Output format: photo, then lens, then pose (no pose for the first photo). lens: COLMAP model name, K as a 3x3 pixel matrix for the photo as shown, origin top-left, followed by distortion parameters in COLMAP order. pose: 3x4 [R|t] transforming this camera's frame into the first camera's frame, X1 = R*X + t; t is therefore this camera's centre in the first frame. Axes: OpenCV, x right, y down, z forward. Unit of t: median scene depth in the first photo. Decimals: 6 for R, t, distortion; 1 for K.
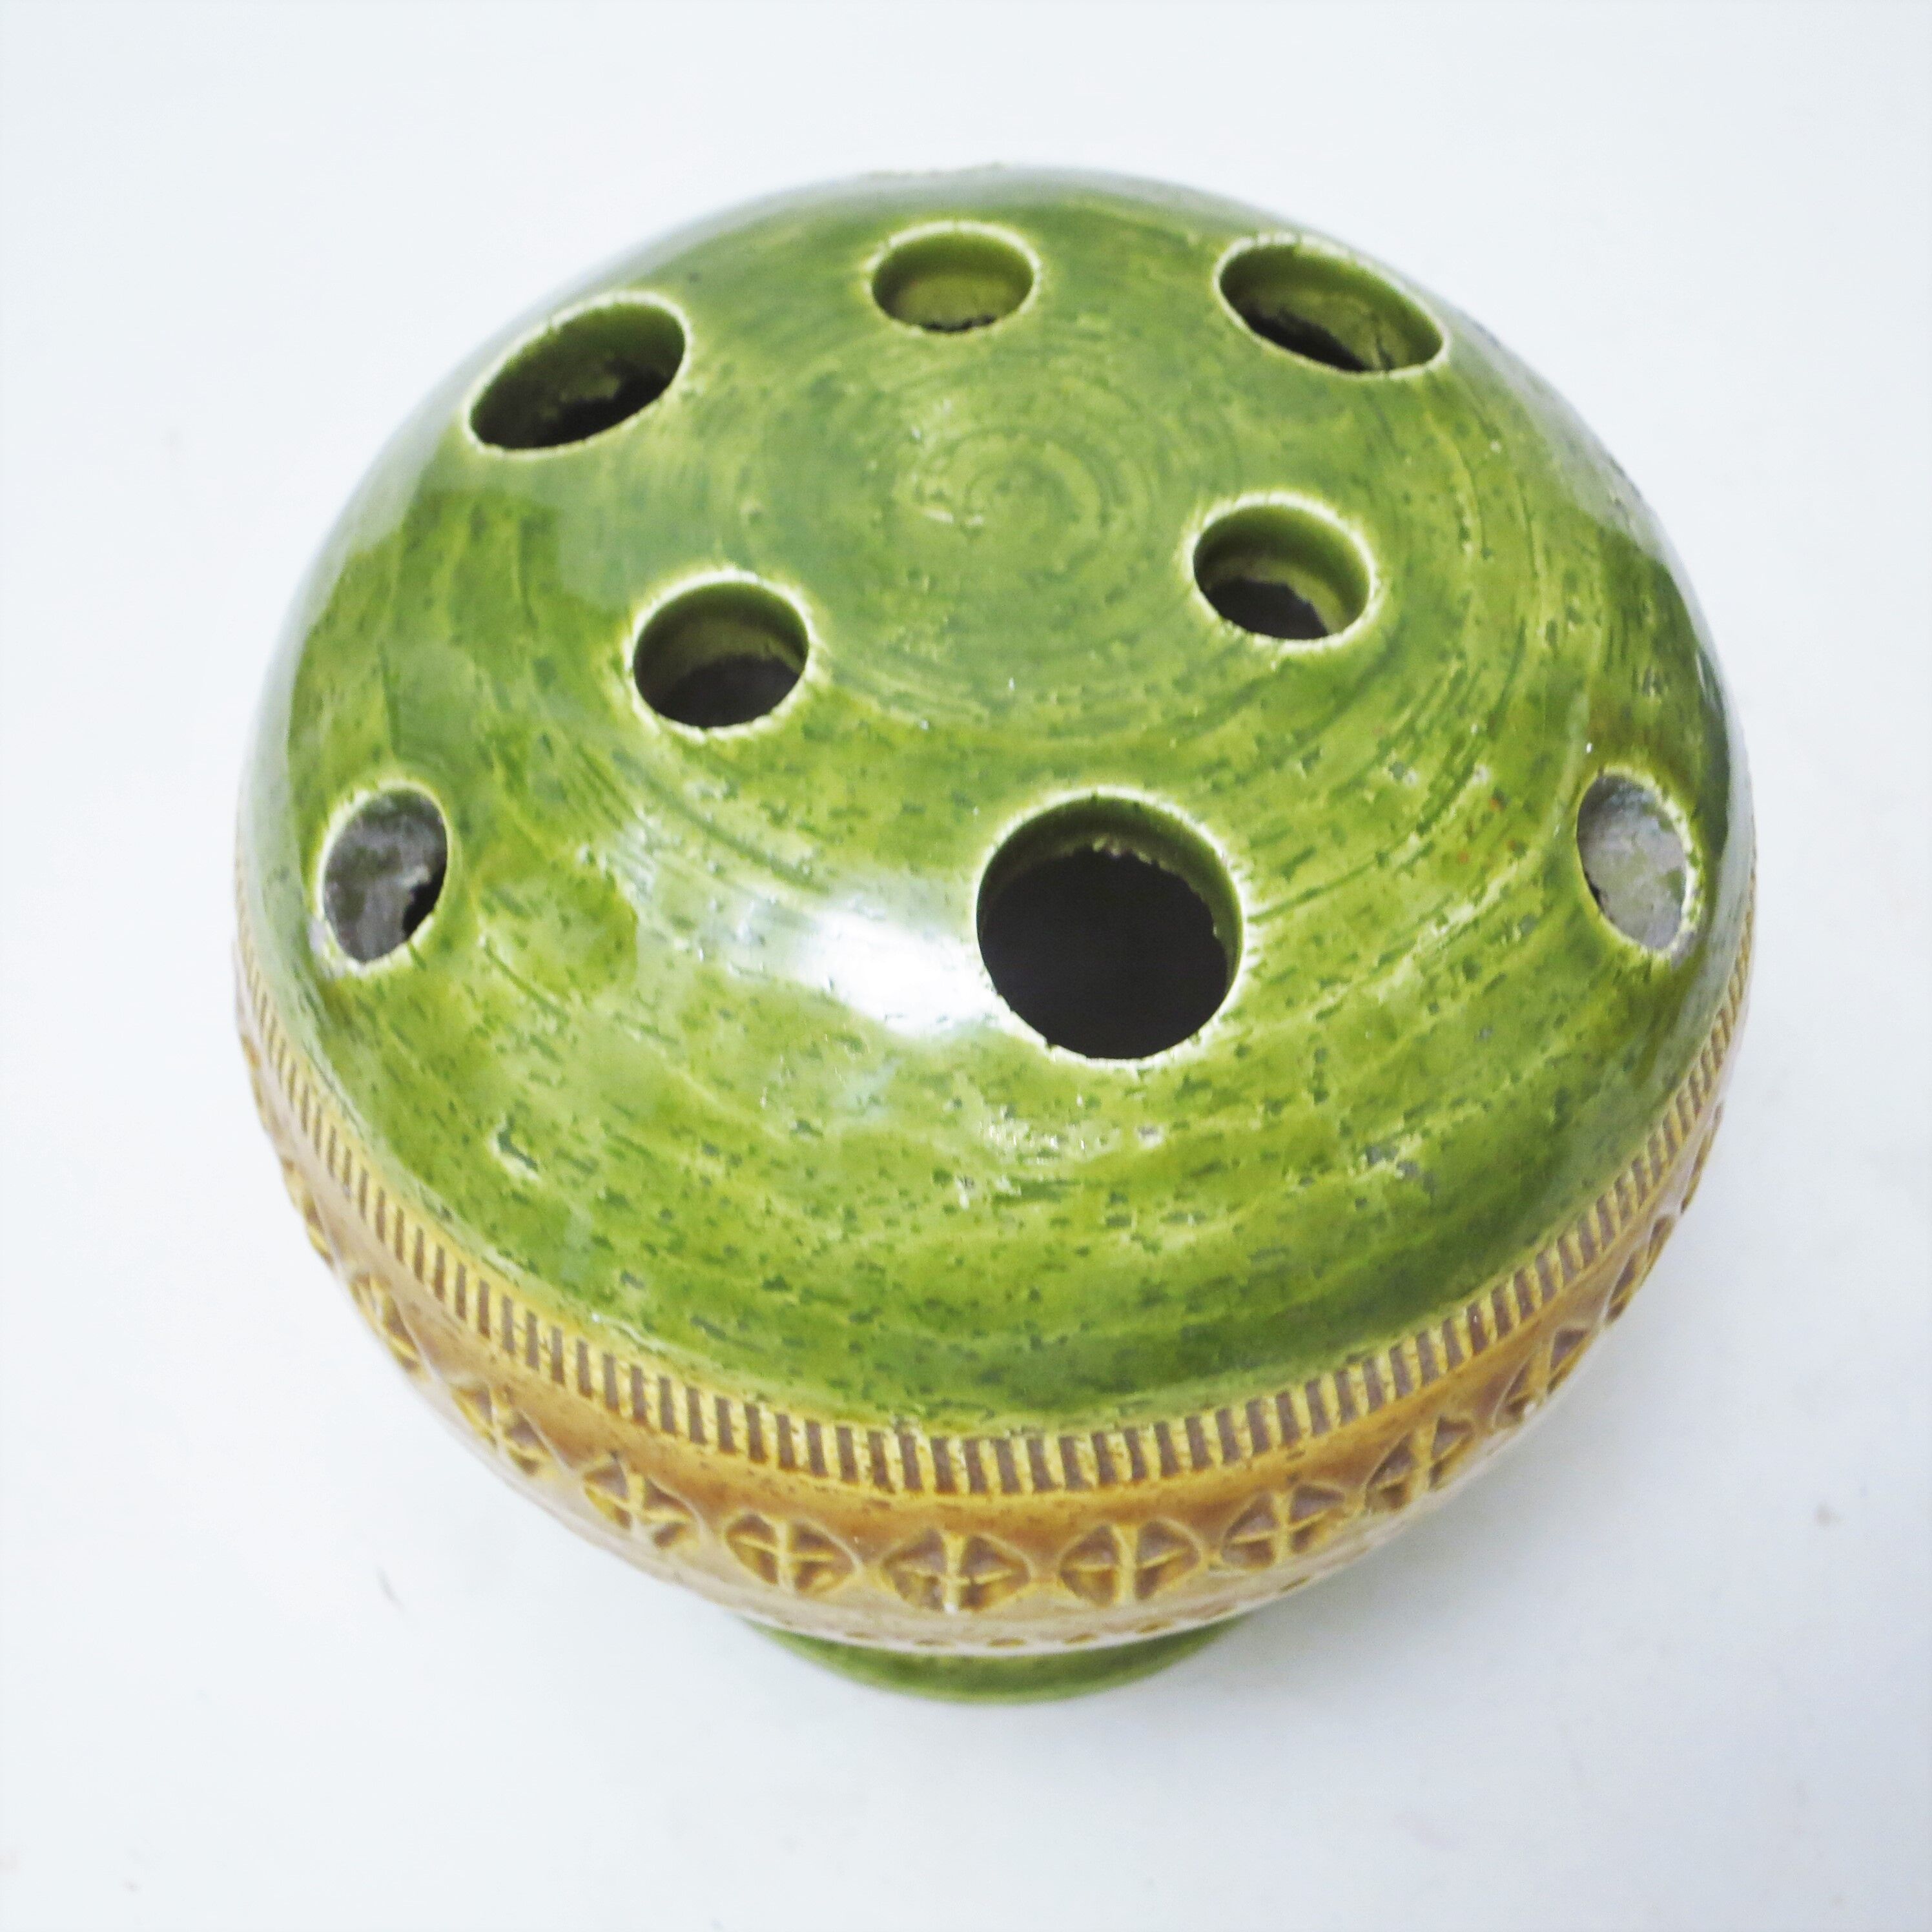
lens RADIAL K [[2800.9, 0, 973.9], [0, 2800.9, 965.7], [0, 0, 1]] dist [-0.035029, 0.000000]
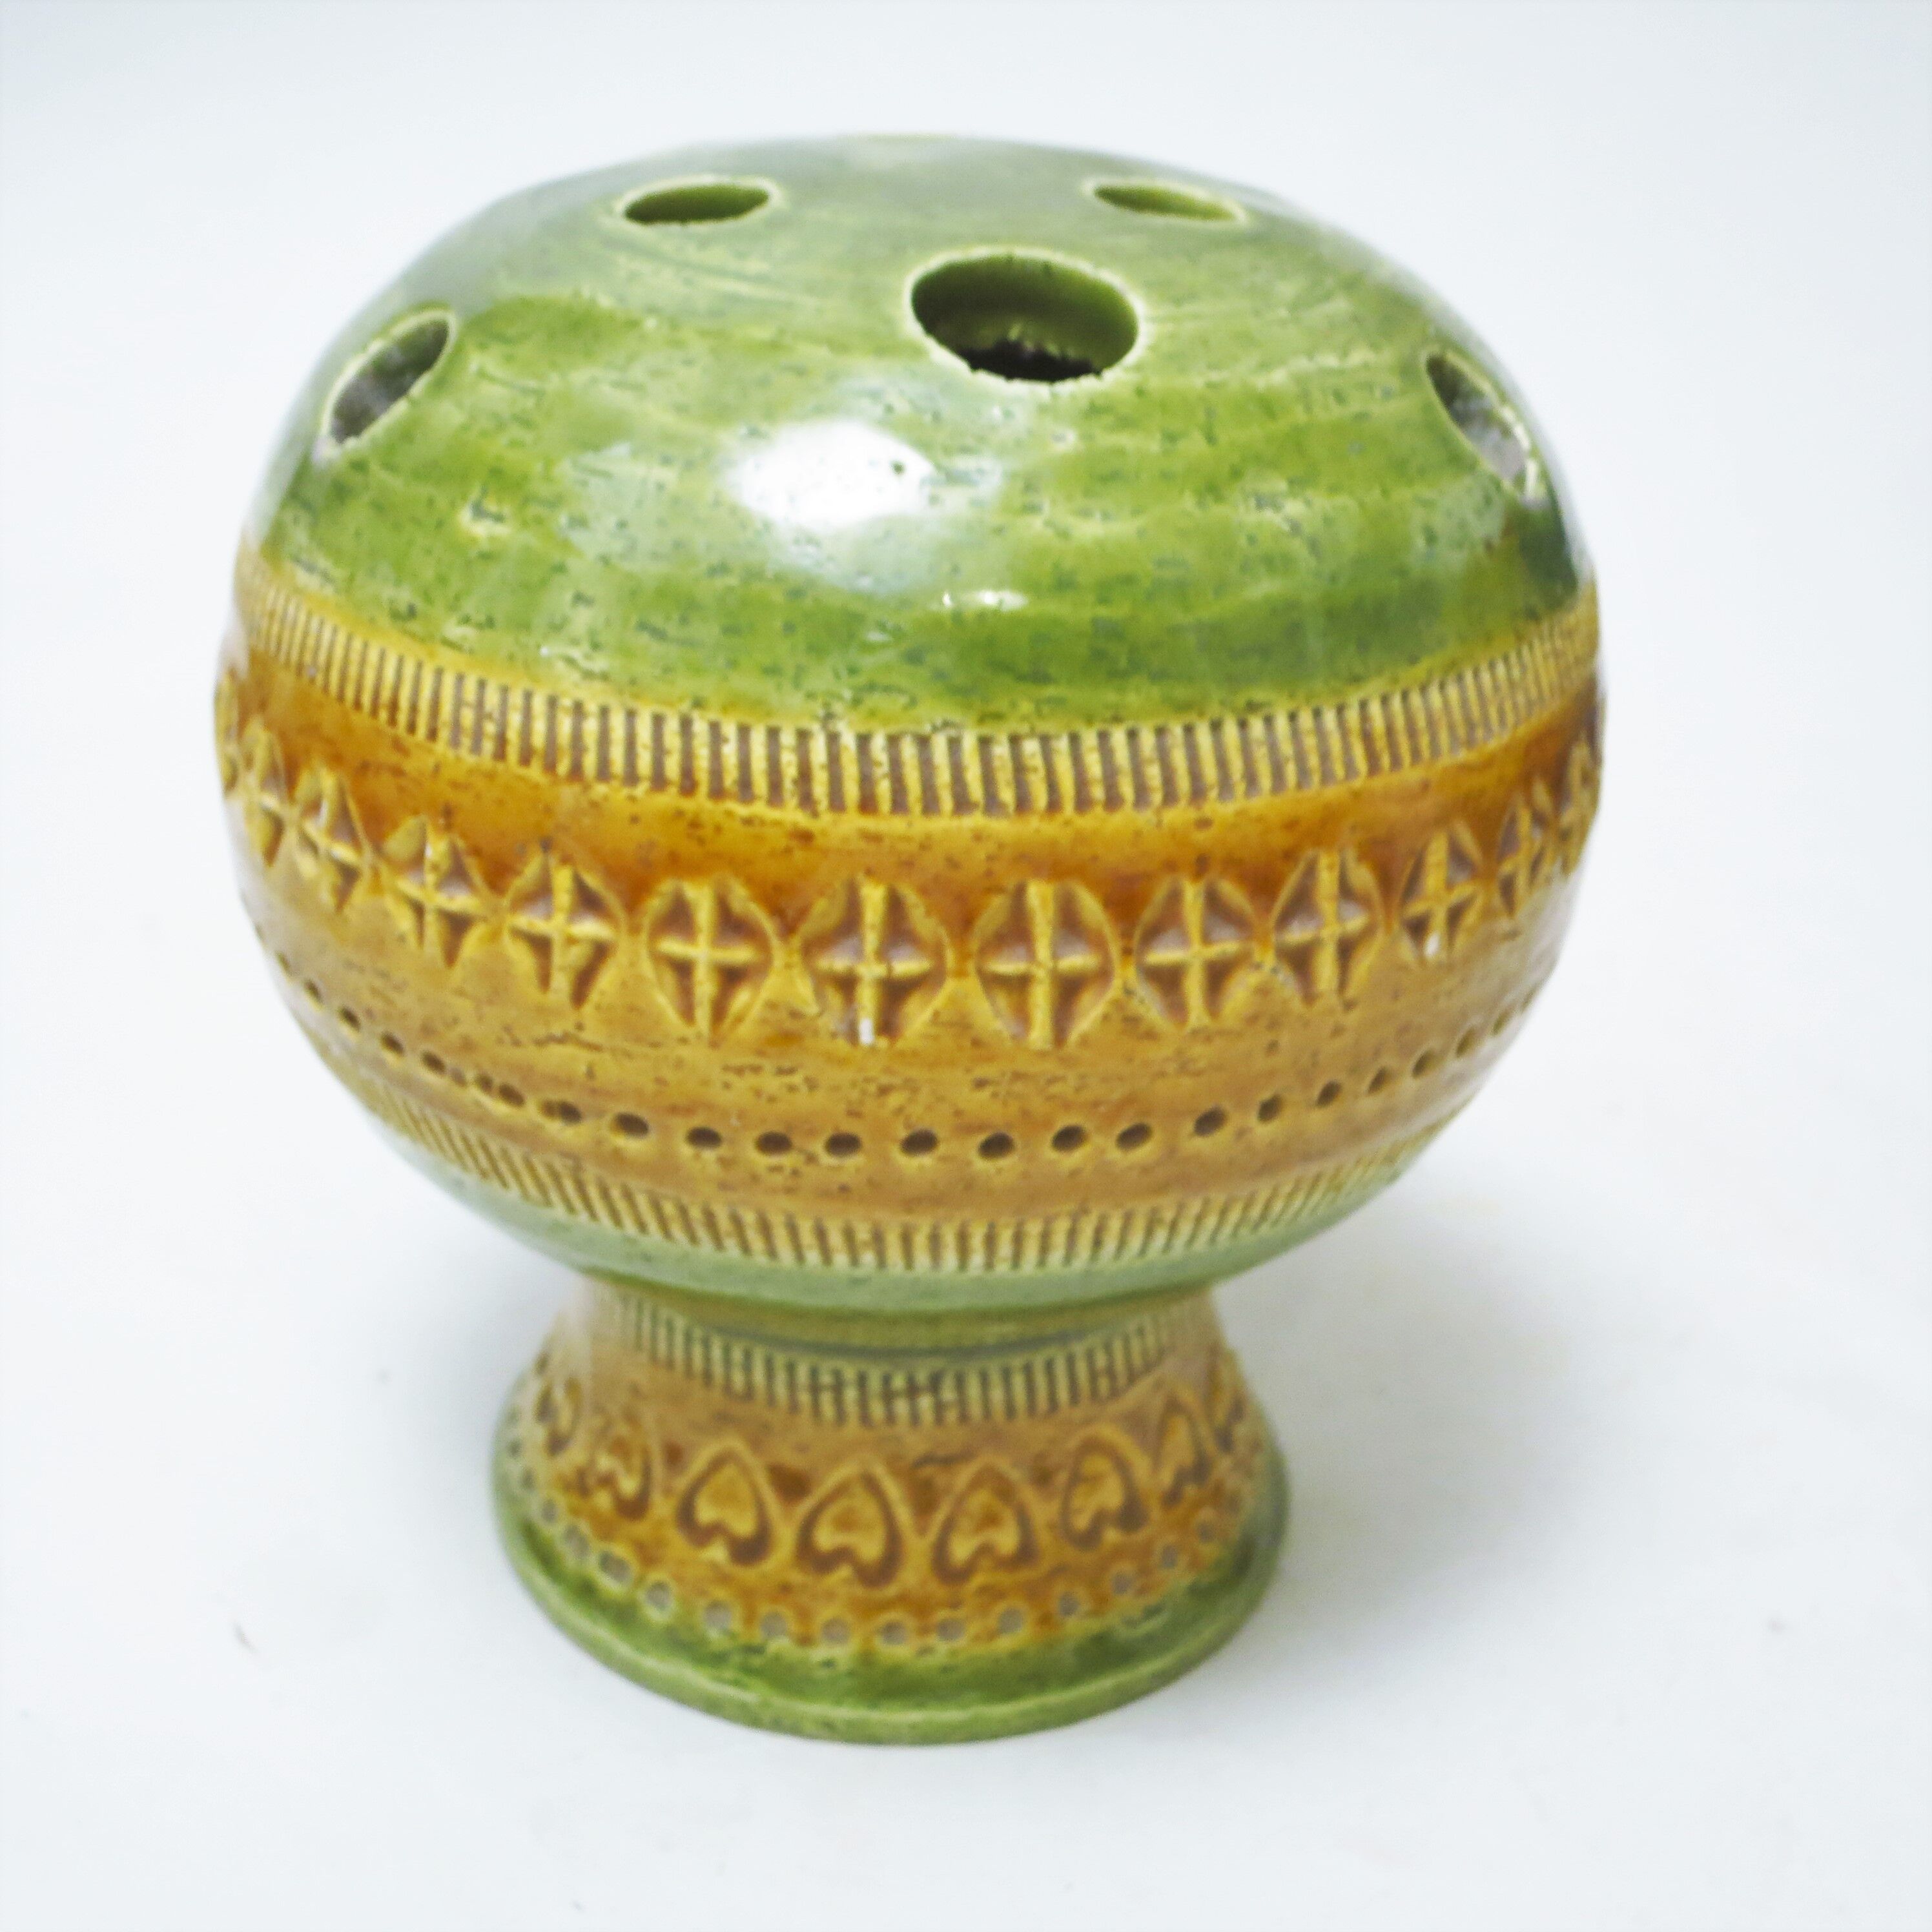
lens RADIAL K [[2800.9, 0, 958.8], [0, 2800.9, 966.6], [0, 0, 1]] dist [-0.035029, 0.000000]
pose [[0.999485, 0.023331, 0.022028, 0.002243], [-0.009077, 0.864059, -0.503309, 0.777990], [-0.030776, 0.502850, 0.863826, 0.133767]]
